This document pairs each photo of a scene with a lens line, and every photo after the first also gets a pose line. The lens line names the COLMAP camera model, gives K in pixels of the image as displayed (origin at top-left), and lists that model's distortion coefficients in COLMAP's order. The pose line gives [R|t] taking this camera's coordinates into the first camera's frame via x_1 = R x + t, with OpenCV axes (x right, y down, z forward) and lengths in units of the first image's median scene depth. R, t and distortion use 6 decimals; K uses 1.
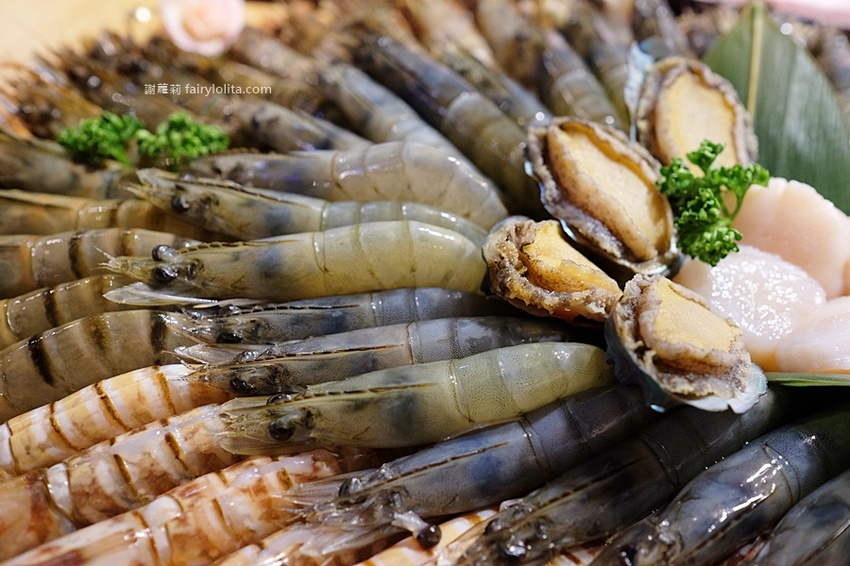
lens RADIAL K [[872.3, 0, 425.0], [0, 872.3, 283.0], [0, 0, 1]] dist [-0.061676, 0.016342]
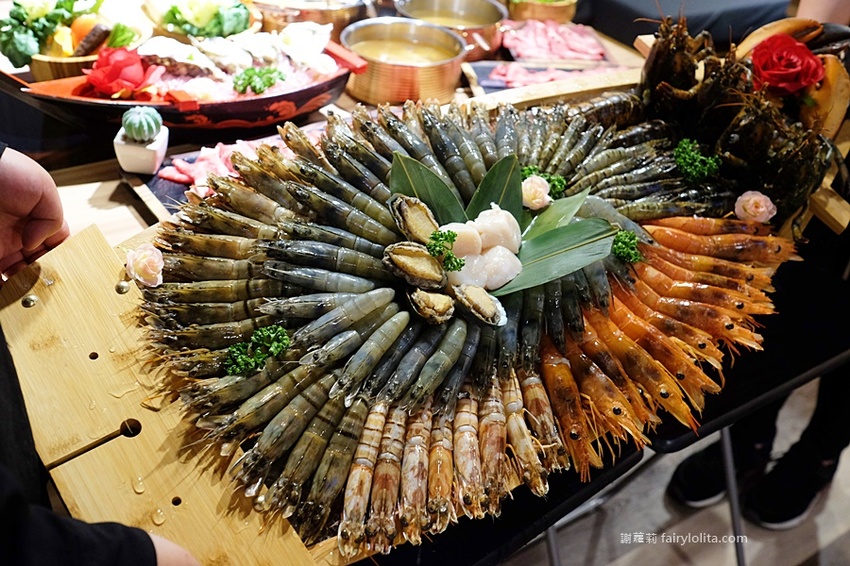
lens RADIAL K [[872.3, 0, 425.0], [0, 872.3, 283.0], [0, 0, 1]] dist [-0.061676, 0.016342]
pose [[0.626232, -0.568456, 0.533564, -1.636330], [0.362321, 0.818180, 0.446436, -1.630434], [-0.690331, -0.086251, 0.718334, -1.319011]]
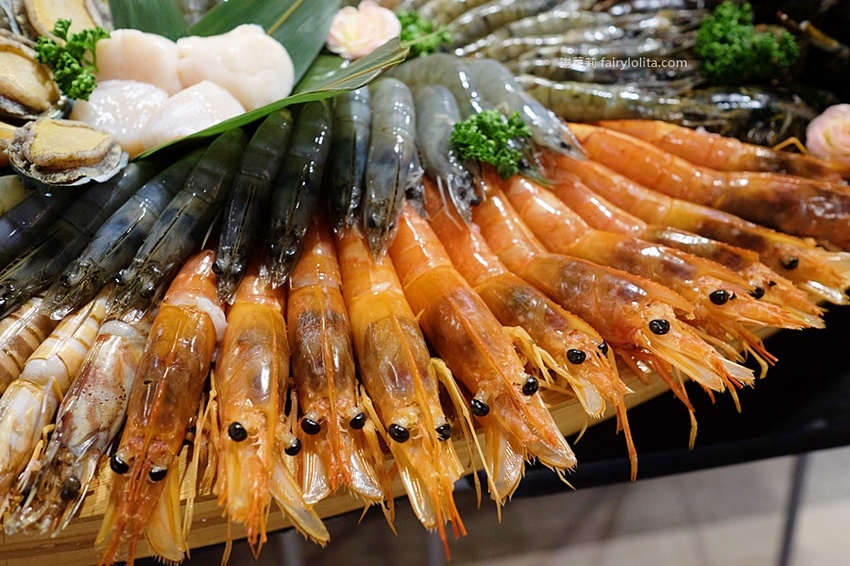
lens RADIAL K [[861.5, 0, 399.8], [0, 861.5, 282.8], [0, 0, 1]] dist [-0.043498, -0.003377]
pose [[0.863710, -0.376809, 0.334694, 0.216335], [0.312076, 0.921319, 0.231905, 0.118304], [-0.395744, -0.095849, 0.913345, -0.755754]]
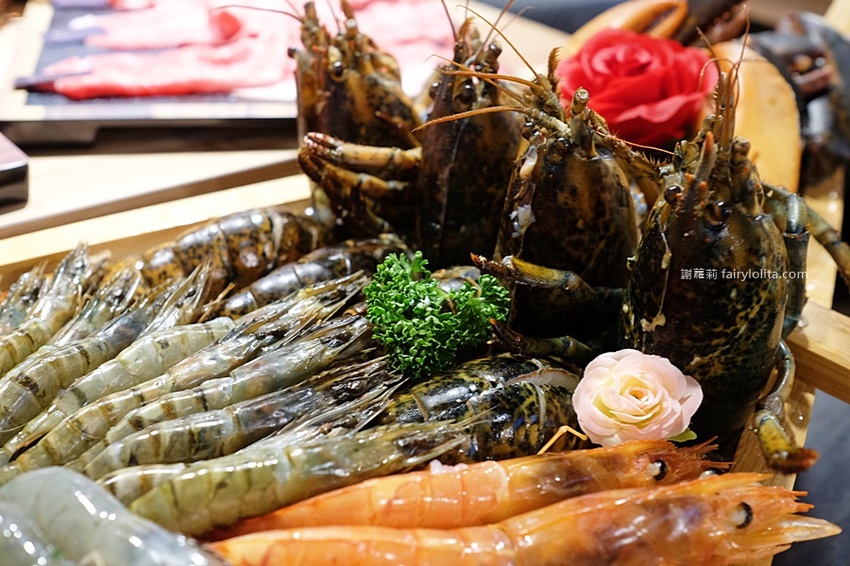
lens RADIAL K [[872.3, 0, 425.0], [0, 872.3, 283.0], [0, 0, 1]] dist [-0.061676, 0.016342]
pose [[0.495025, -0.465976, 0.733360, 0.841938], [0.530869, 0.830375, 0.169278, 0.036094], [-0.687843, 0.305521, 0.658429, -0.048073]]
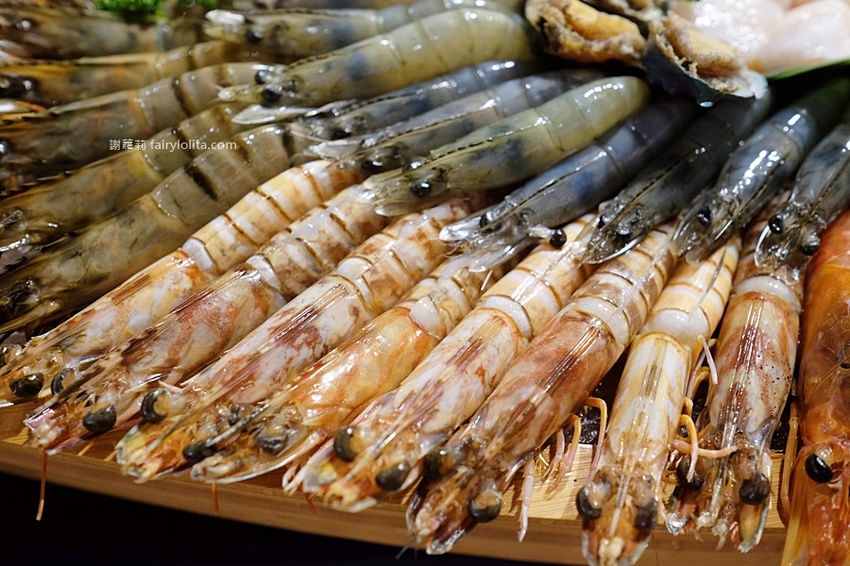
lens RADIAL K [[872.3, 0, 425.0], [0, 872.3, 283.0], [0, 0, 1]] dist [-0.061676, 0.016342]
pose [[0.963792, -0.232295, 0.130932, -0.353336], [0.204992, 0.959480, 0.193327, 0.056892], [-0.170535, -0.159488, 0.972359, -0.239544]]
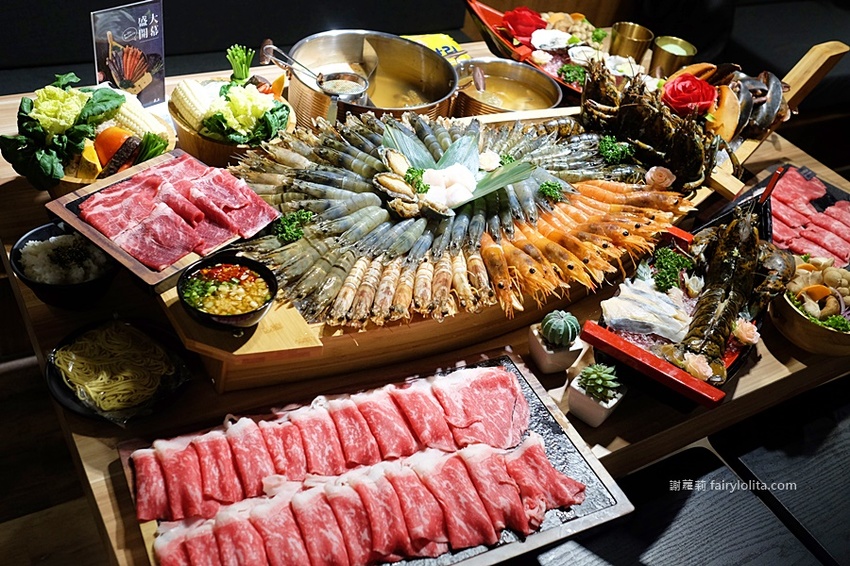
lens RADIAL K [[872.3, 0, 425.0], [0, 872.3, 283.0], [0, 0, 1]] dist [-0.061676, 0.016342]
pose [[0.678350, -0.440396, 0.588127, -2.939956], [0.413662, 0.890456, 0.189663, -0.538783], [-0.607228, 0.114628, 0.786216, -2.901316]]
